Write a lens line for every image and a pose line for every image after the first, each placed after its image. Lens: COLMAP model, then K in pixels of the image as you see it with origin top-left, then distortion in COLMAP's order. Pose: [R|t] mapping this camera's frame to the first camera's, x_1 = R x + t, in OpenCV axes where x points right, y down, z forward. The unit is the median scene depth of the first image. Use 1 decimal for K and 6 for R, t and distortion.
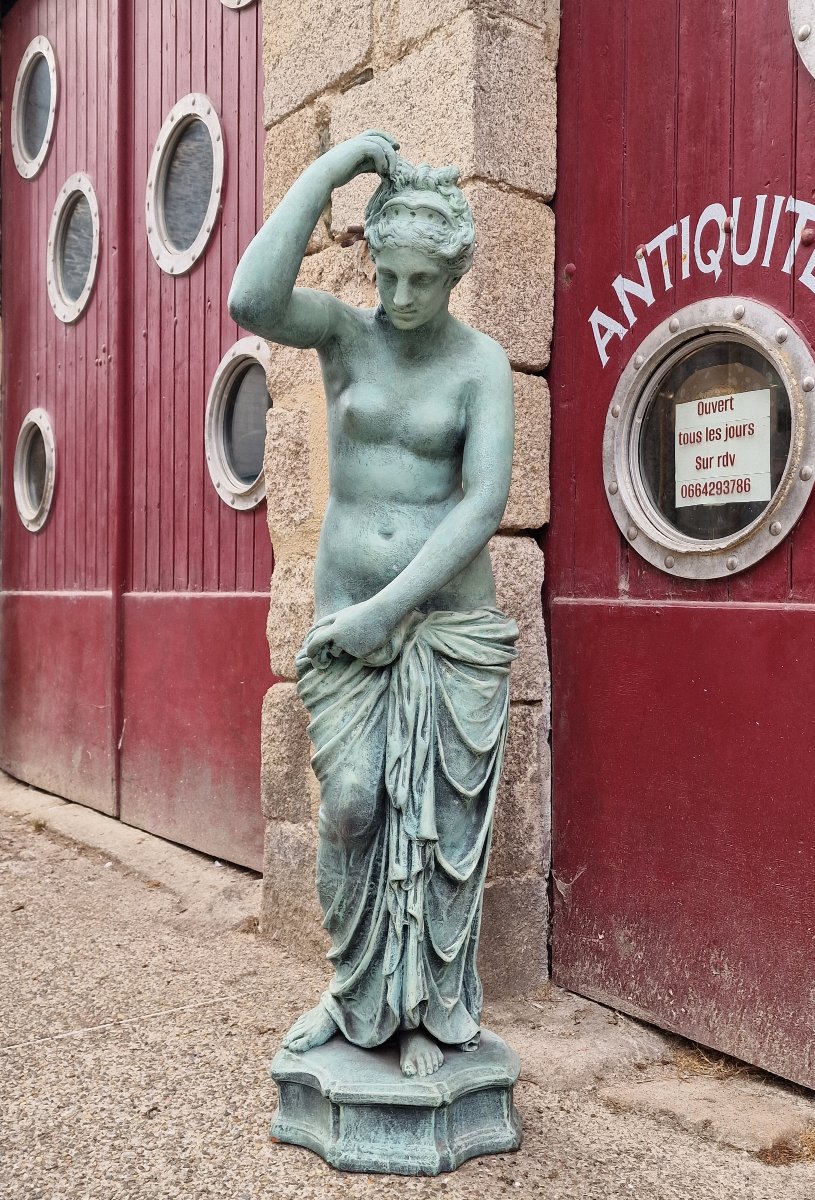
lens RADIAL K [[1182.2, 0, 402.8], [0, 1182.2, 606.3], [0, 0, 1]] dist [0.160716, -0.343912]
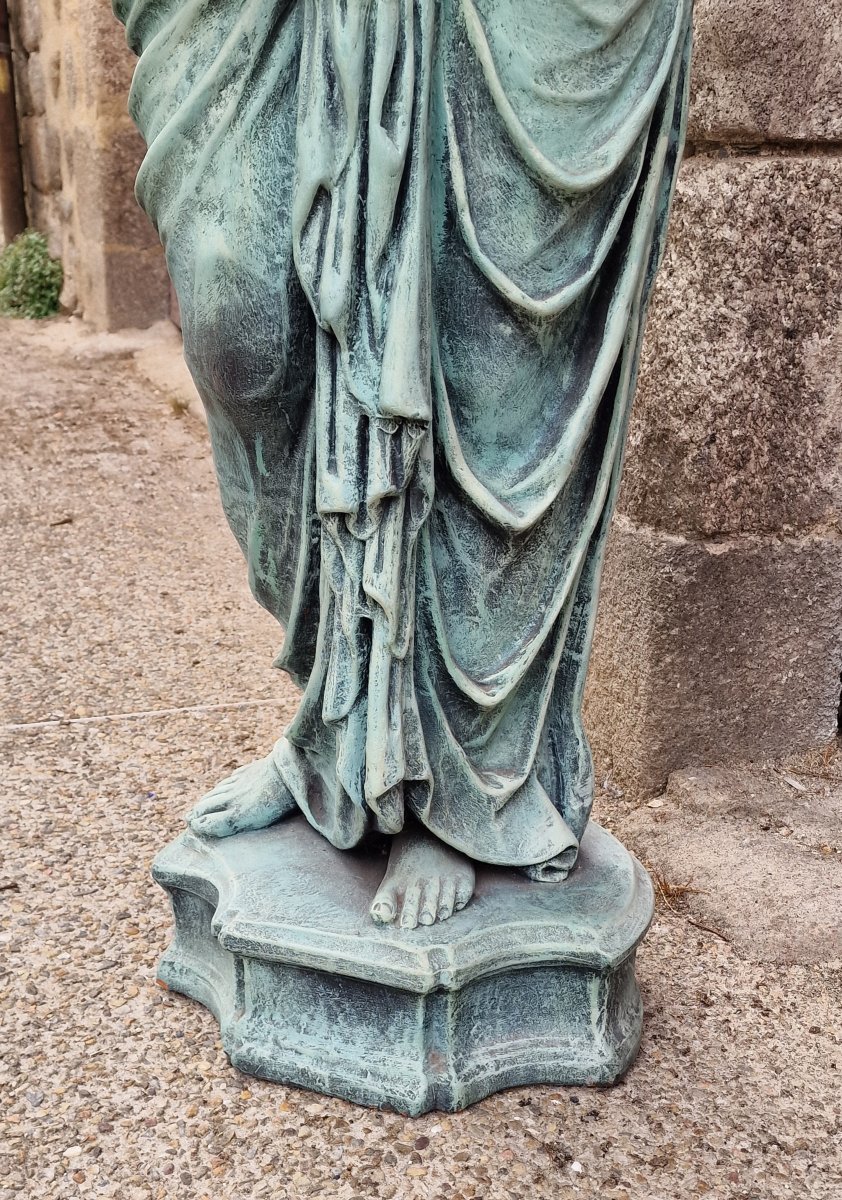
lens RADIAL K [[1519.5, 0, 439.1], [0, 1519.5, 784.6], [0, 0, 1]] dist [0.143945, -0.288460]
pose [[0.960570, 0.122435, -0.249628, 0.170103], [-0.017398, 0.922533, 0.385527, 0.109972], [0.277492, -0.365983, 0.888288, 0.496067]]
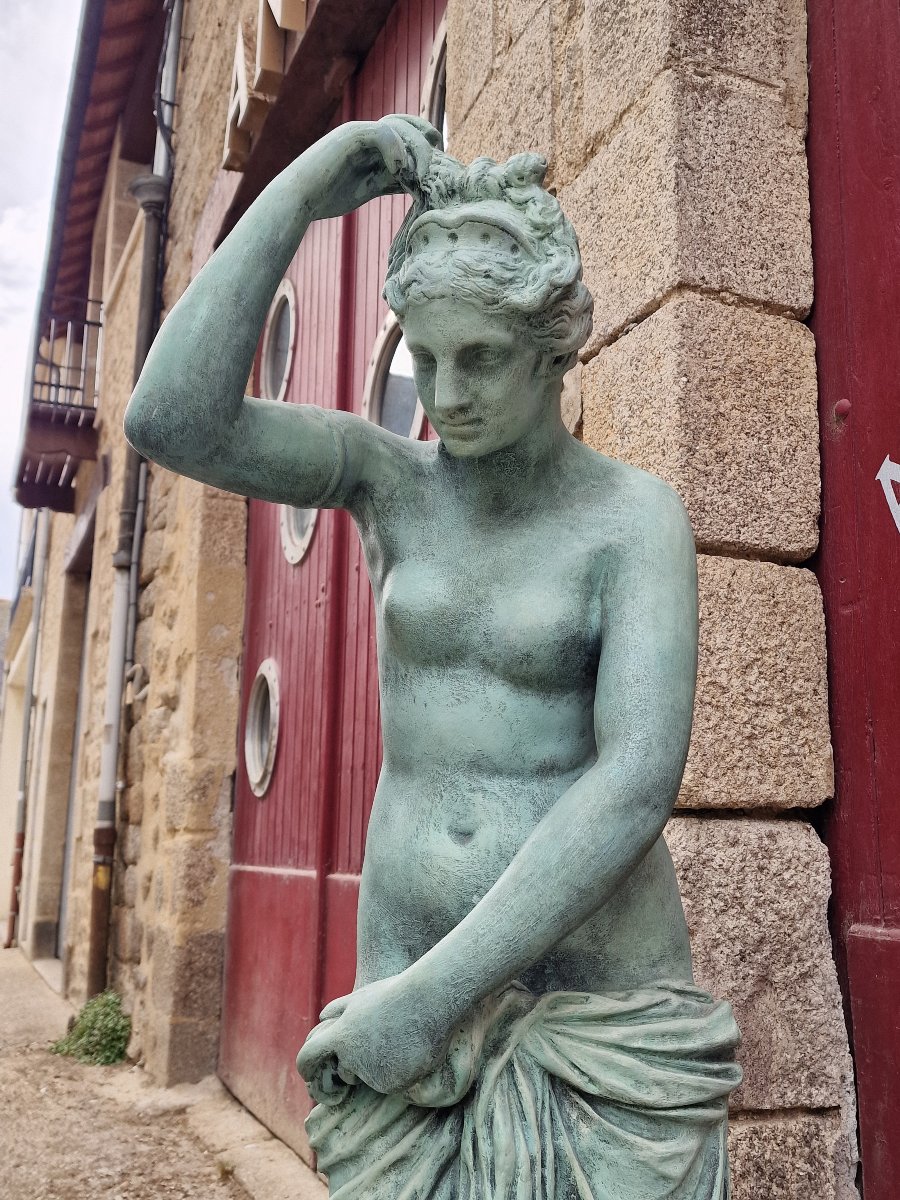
lens RADIAL K [[1191.0, 0, 437.5], [0, 1191.0, 614.7], [0, 0, 1]] dist [0.112694, -0.198441]
pose [[0.968712, -0.041110, -0.244760, 0.110378], [-0.009195, 0.979564, -0.200920, -0.049116], [0.248018, 0.196884, 0.948538, 0.461655]]
